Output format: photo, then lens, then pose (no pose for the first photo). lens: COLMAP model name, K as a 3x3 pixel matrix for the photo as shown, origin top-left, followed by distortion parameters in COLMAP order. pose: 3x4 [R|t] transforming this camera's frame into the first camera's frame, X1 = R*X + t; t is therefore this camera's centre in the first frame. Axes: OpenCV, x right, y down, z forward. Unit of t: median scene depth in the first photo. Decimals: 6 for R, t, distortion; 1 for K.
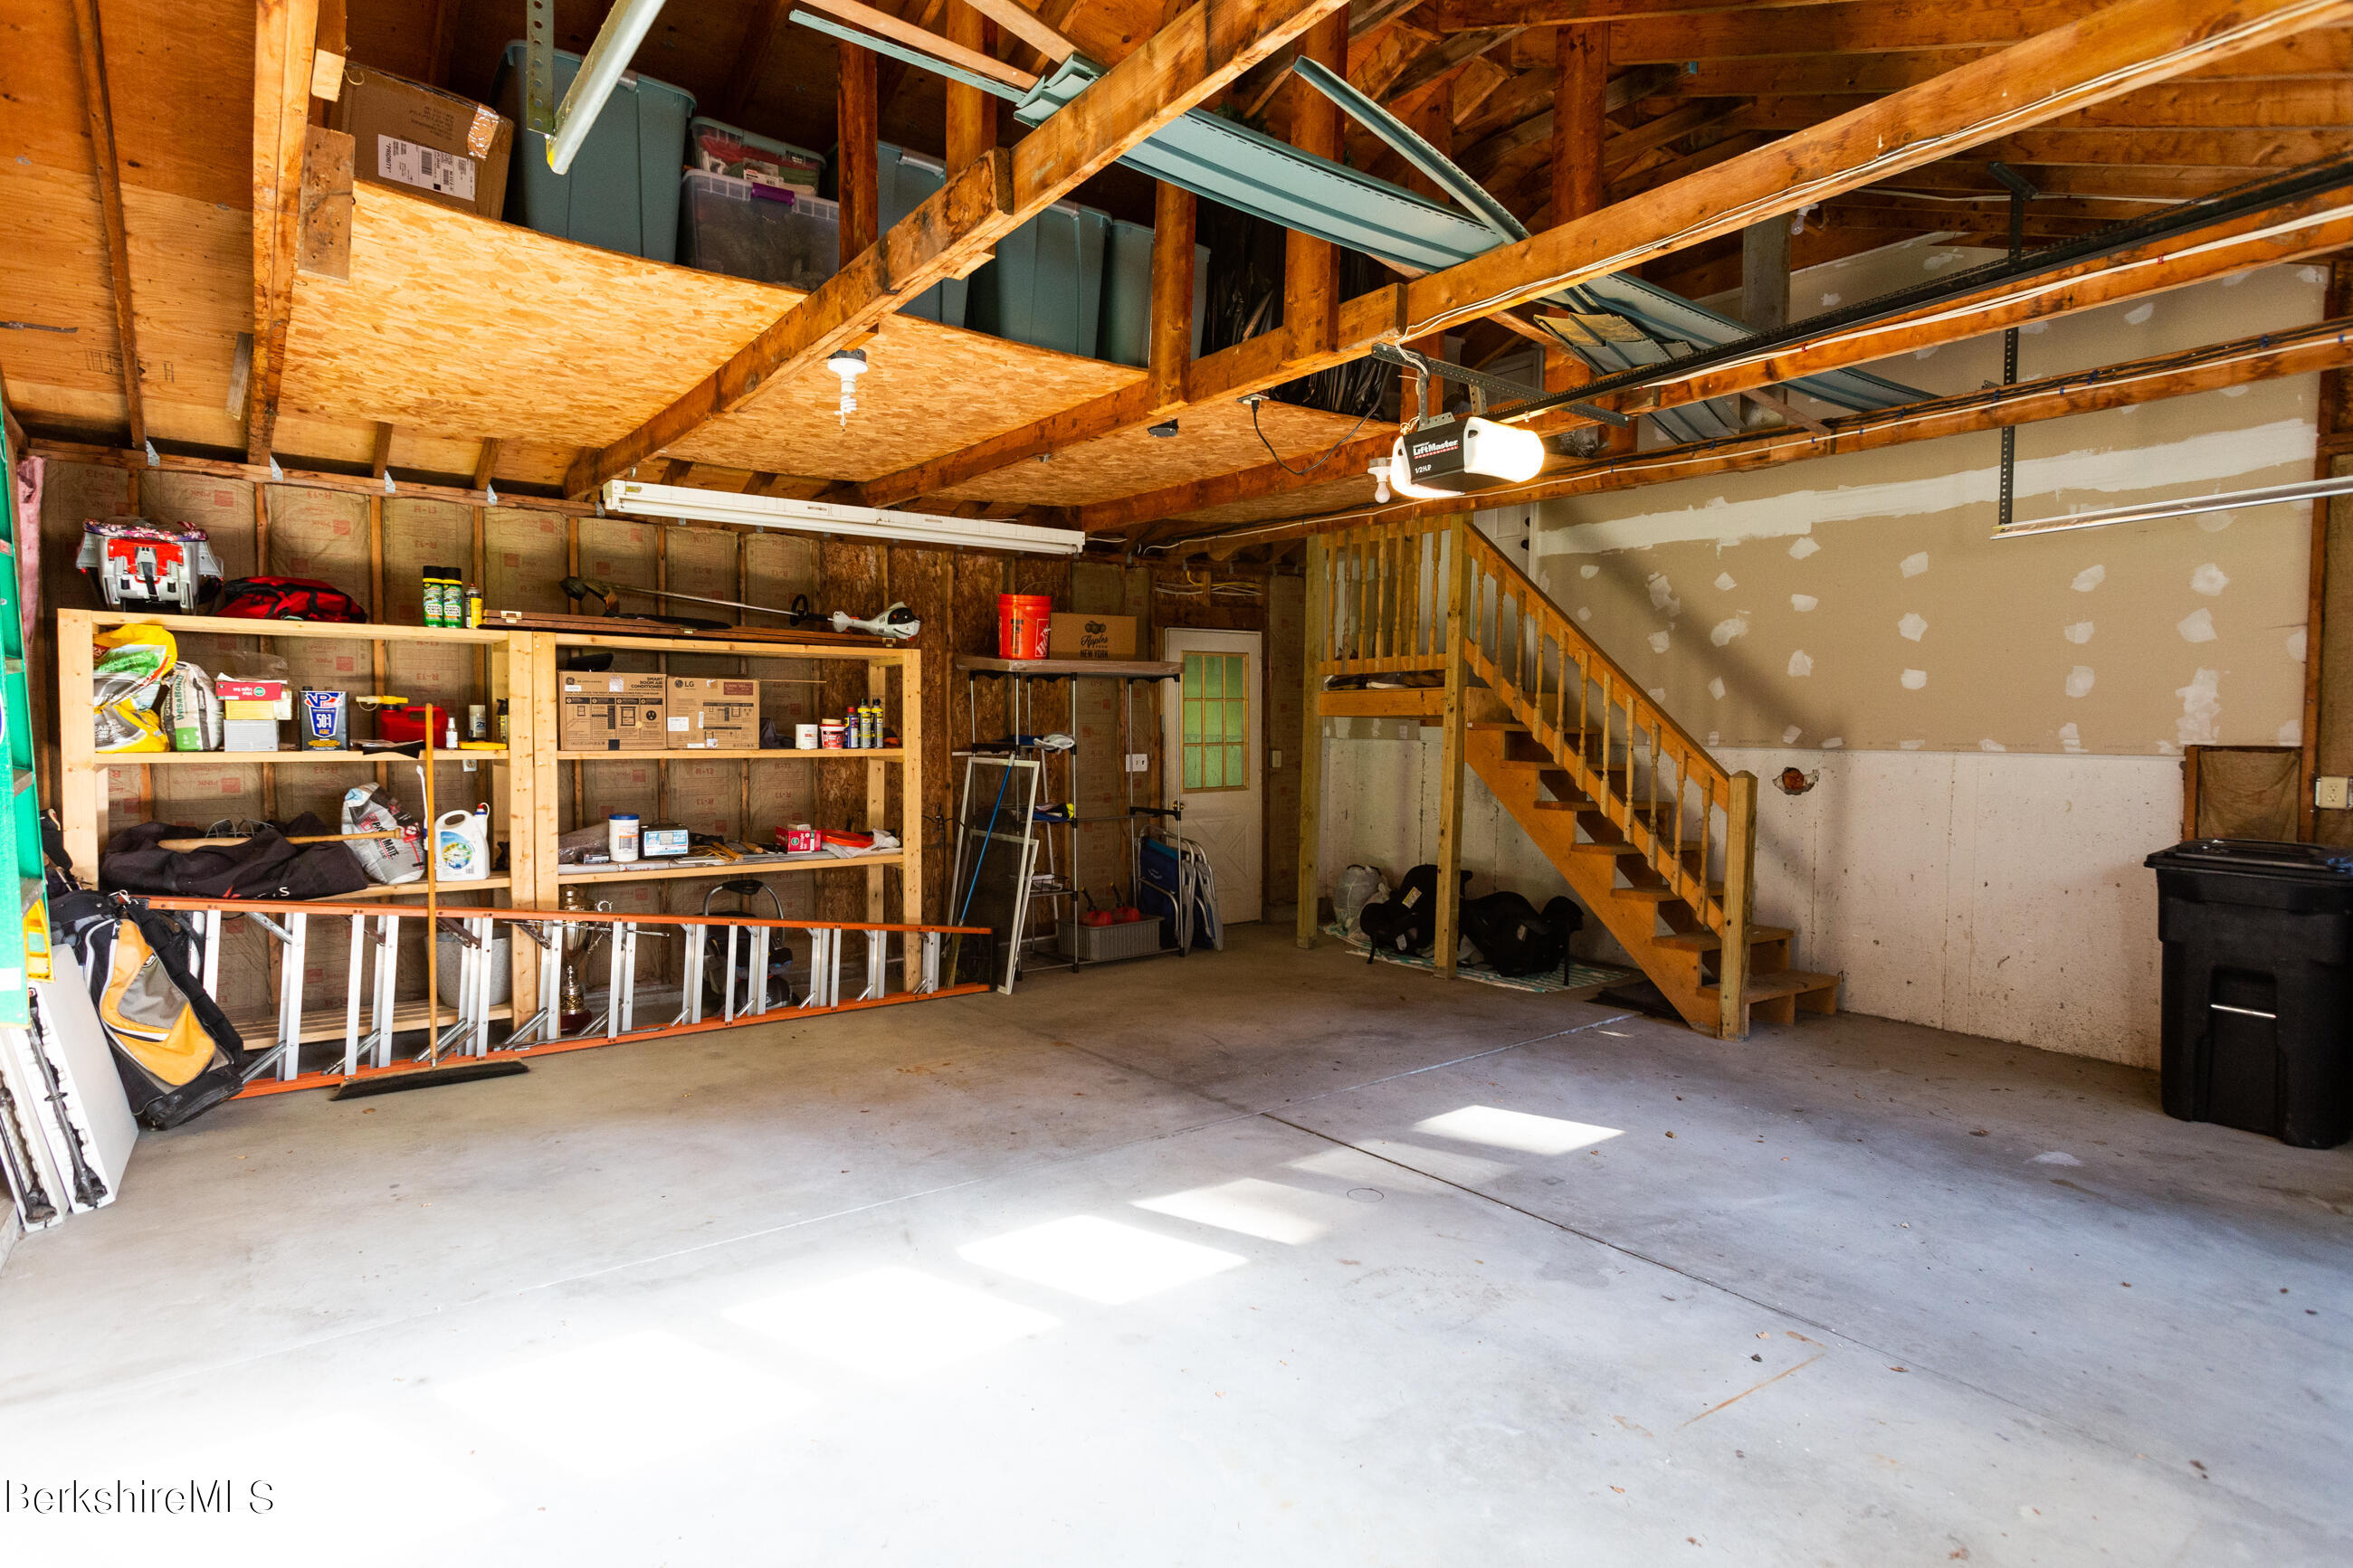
lens RADIAL K [[1201.8, 0, 1172.2], [0, 1201.8, 760.6], [0, 0, 1]] dist [-0.000260, 0.001260]
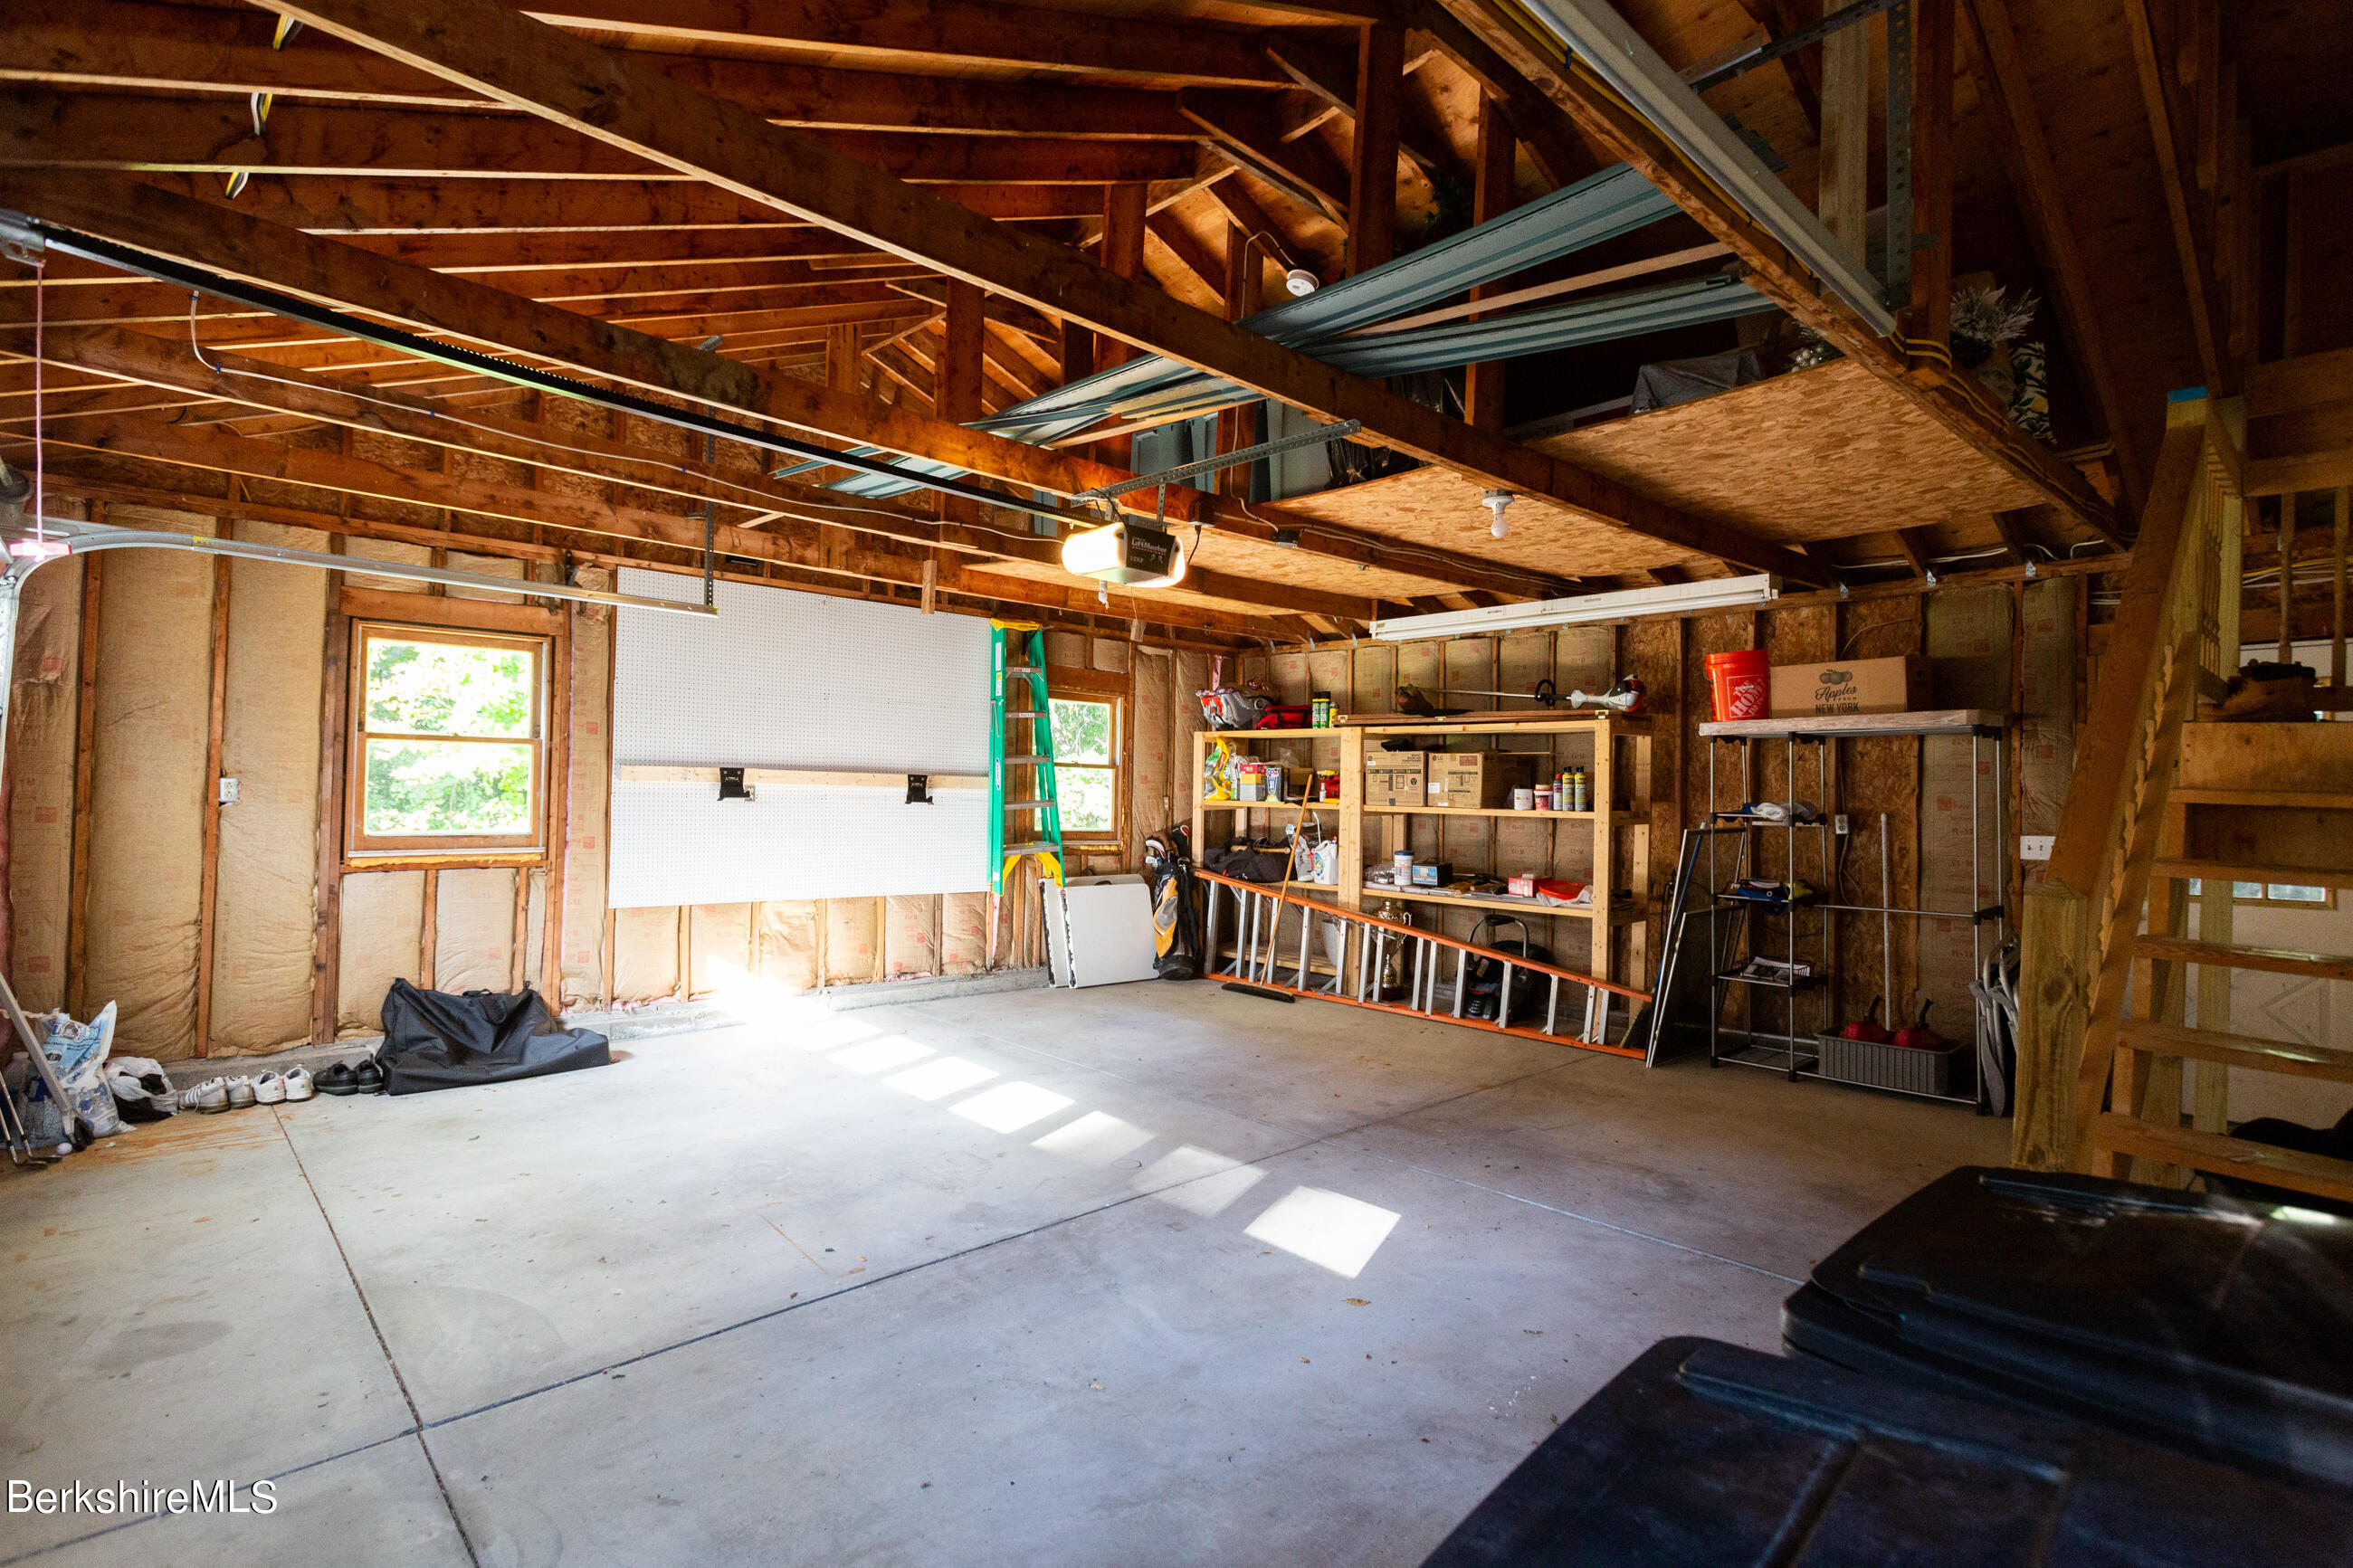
lens RADIAL K [[1144.7, 0, 1176.5], [0, 1144.7, 784.0], [0, 0, 1]] dist [-0.023489, 0.000142]
pose [[0.103654, -0.003771, -0.994606, 1.135755], [-0.045611, 0.998923, -0.008540, -0.014364], [0.993567, 0.046251, 0.103371, 0.784967]]
